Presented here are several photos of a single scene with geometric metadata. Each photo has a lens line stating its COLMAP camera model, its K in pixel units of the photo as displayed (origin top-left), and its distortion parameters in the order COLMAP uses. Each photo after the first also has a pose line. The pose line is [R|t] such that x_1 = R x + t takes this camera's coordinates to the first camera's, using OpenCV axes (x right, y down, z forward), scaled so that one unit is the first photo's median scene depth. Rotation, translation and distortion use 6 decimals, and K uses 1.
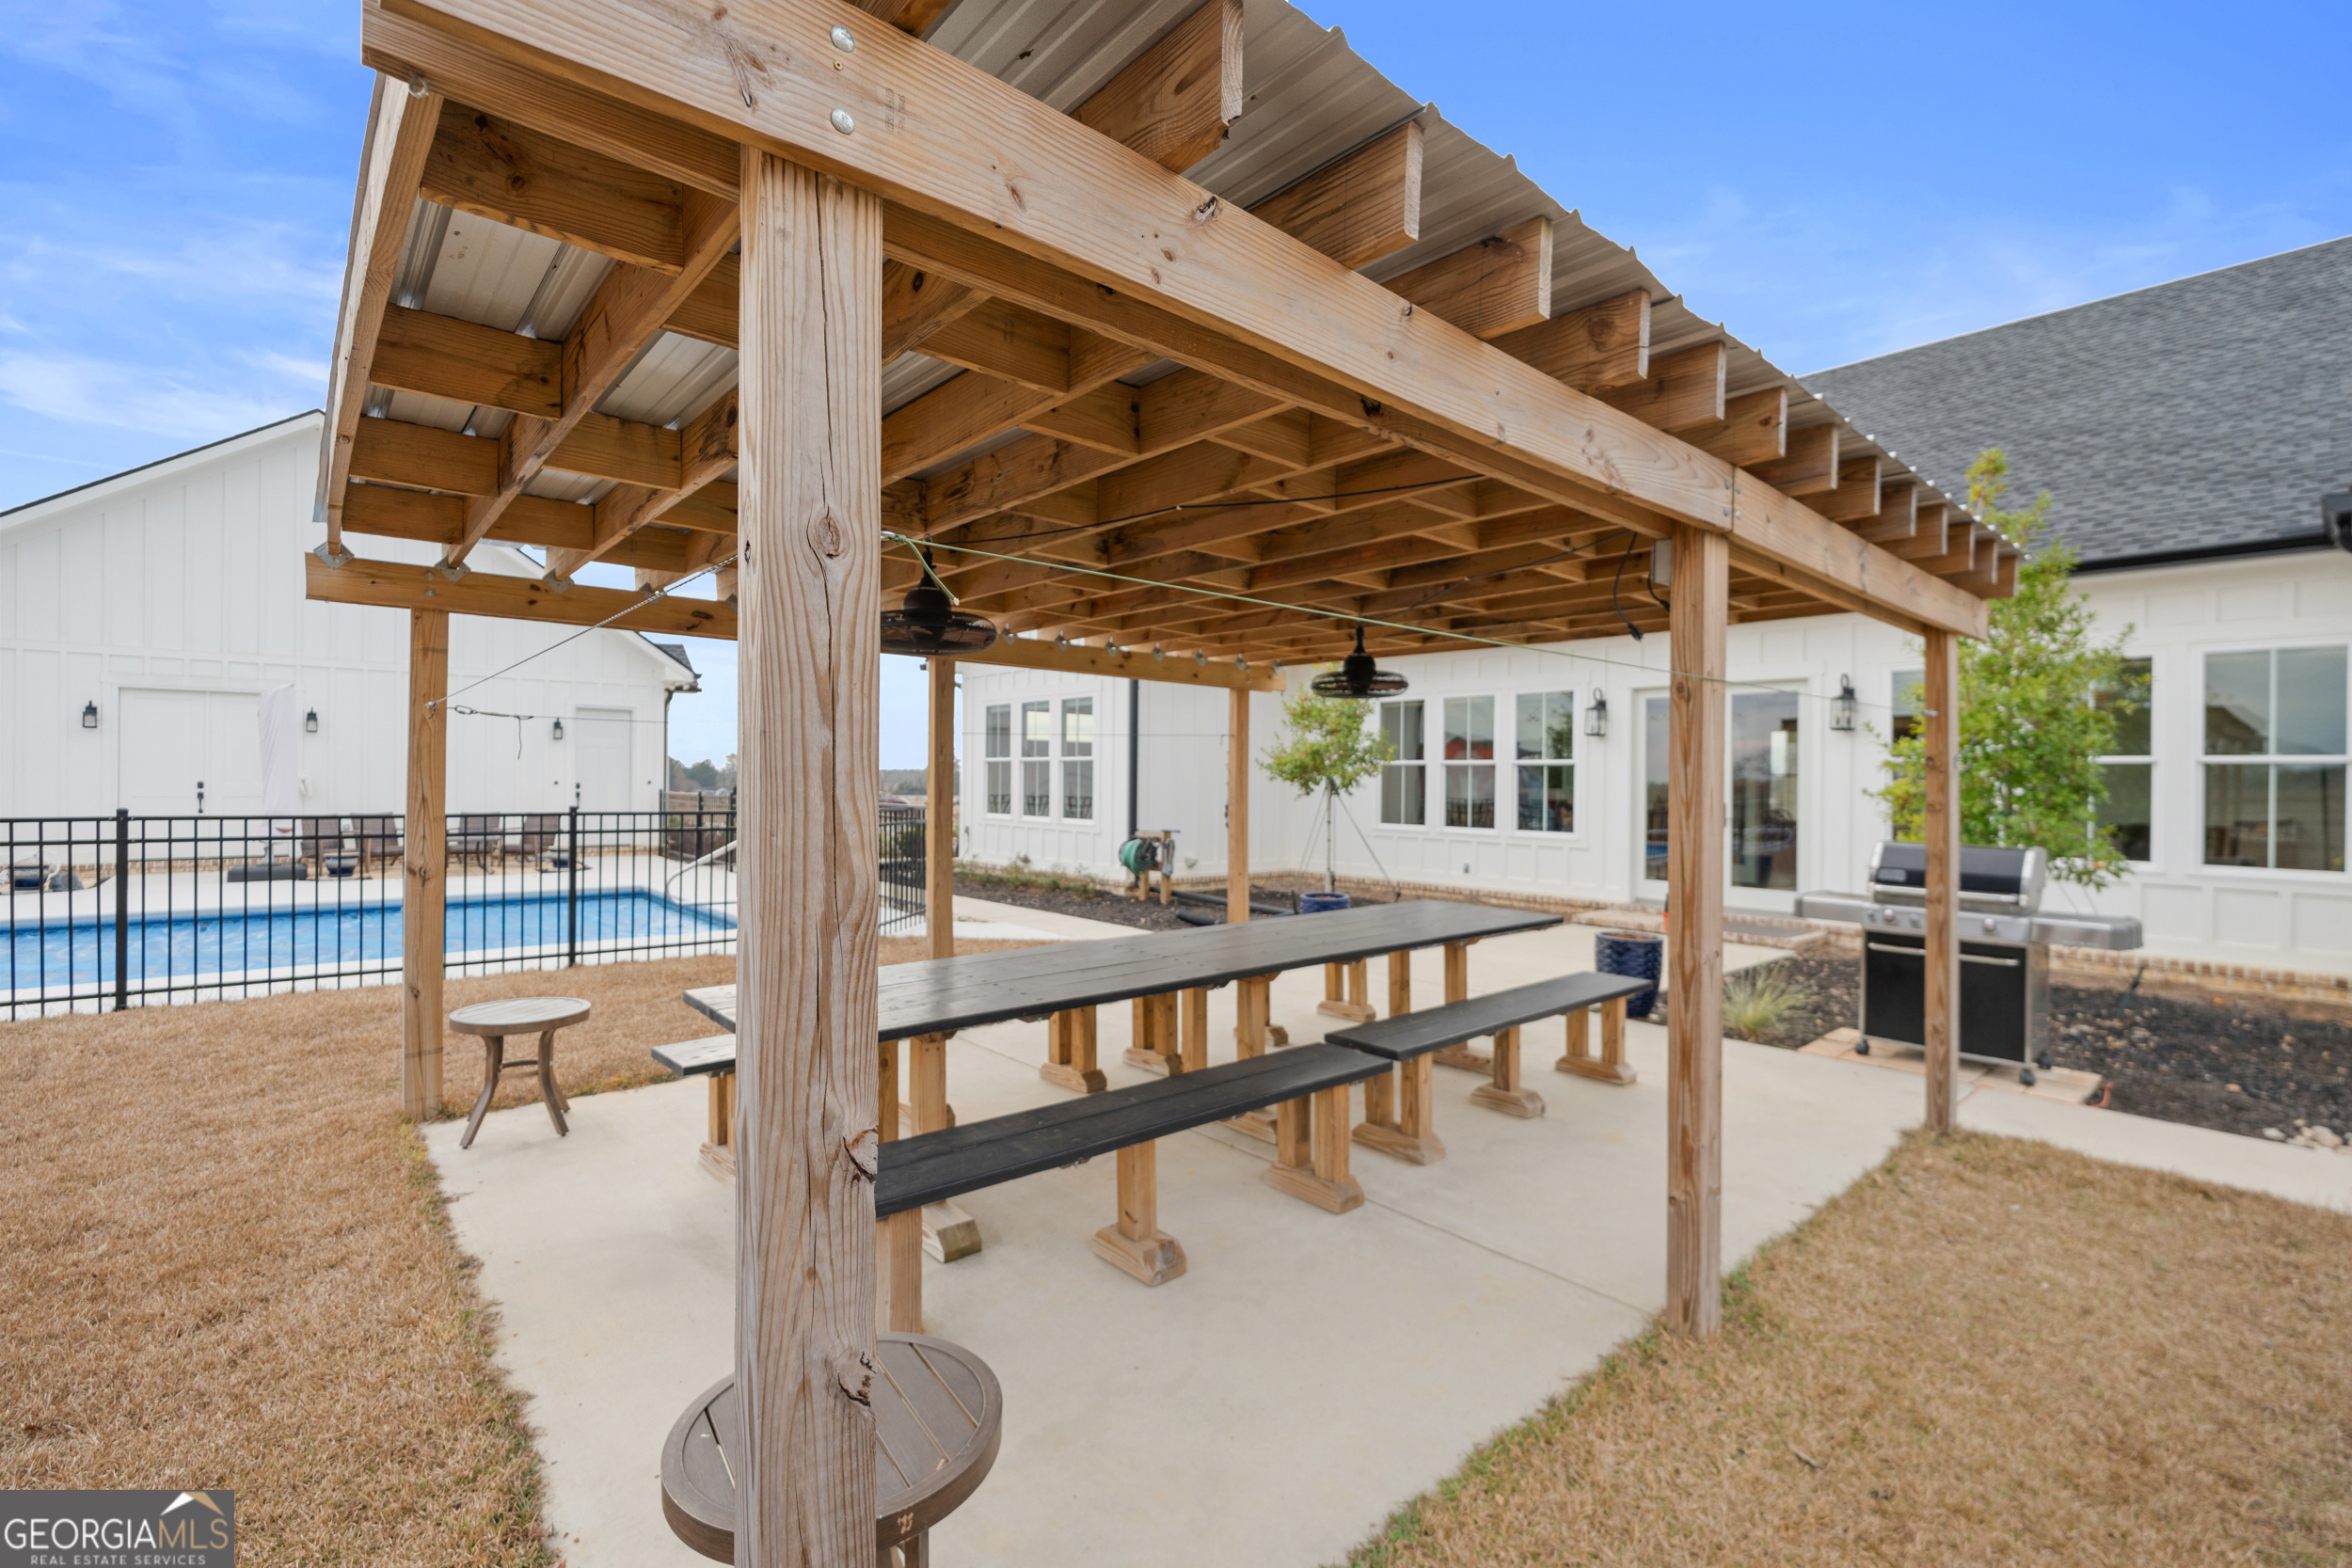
lens RADIAL K [[1044.6, 0, 1176.0], [0, 1044.6, 784.0], [0, 0, 1]] dist [-0.002530, -0.000681]
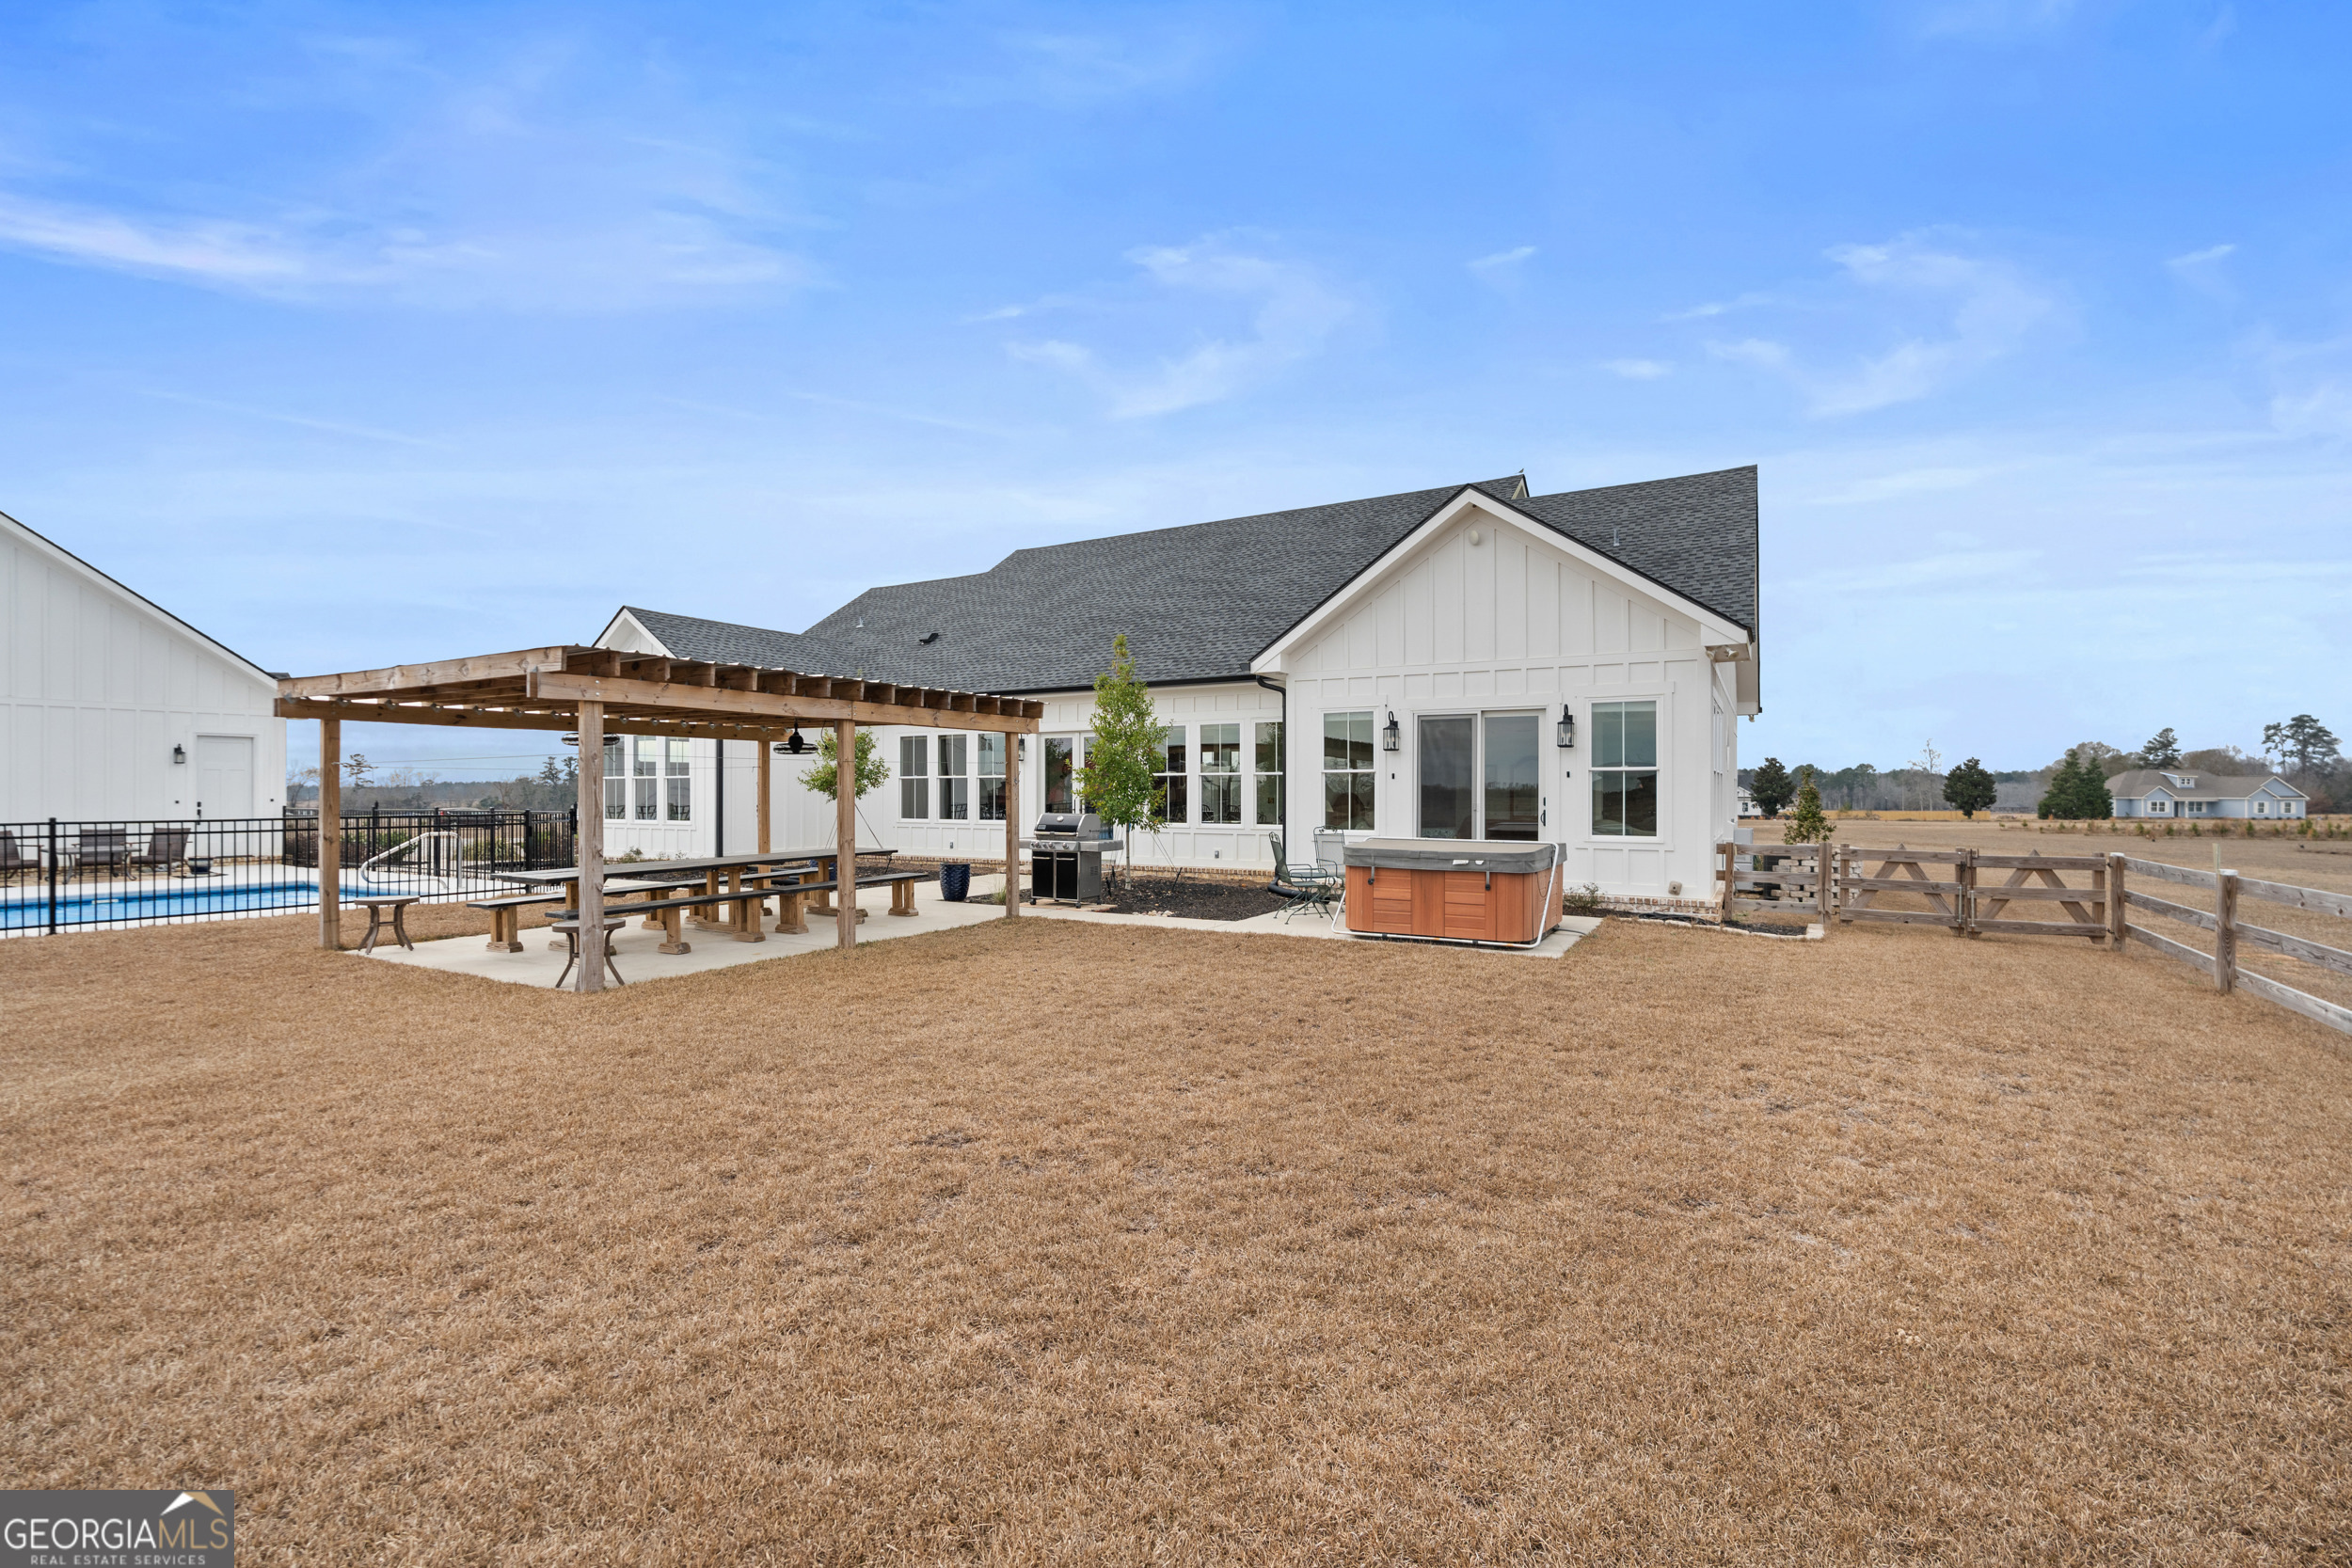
lens RADIAL K [[1044.6, 0, 1176.0], [0, 1044.6, 784.0], [0, 0, 1]] dist [-0.002530, -0.000681]
pose [[0.945846, -0.013563, 0.324333, 0.083012], [0.016182, 0.999855, -0.005379, 0.003072], [-0.324212, 0.010336, 0.945928, -0.533834]]
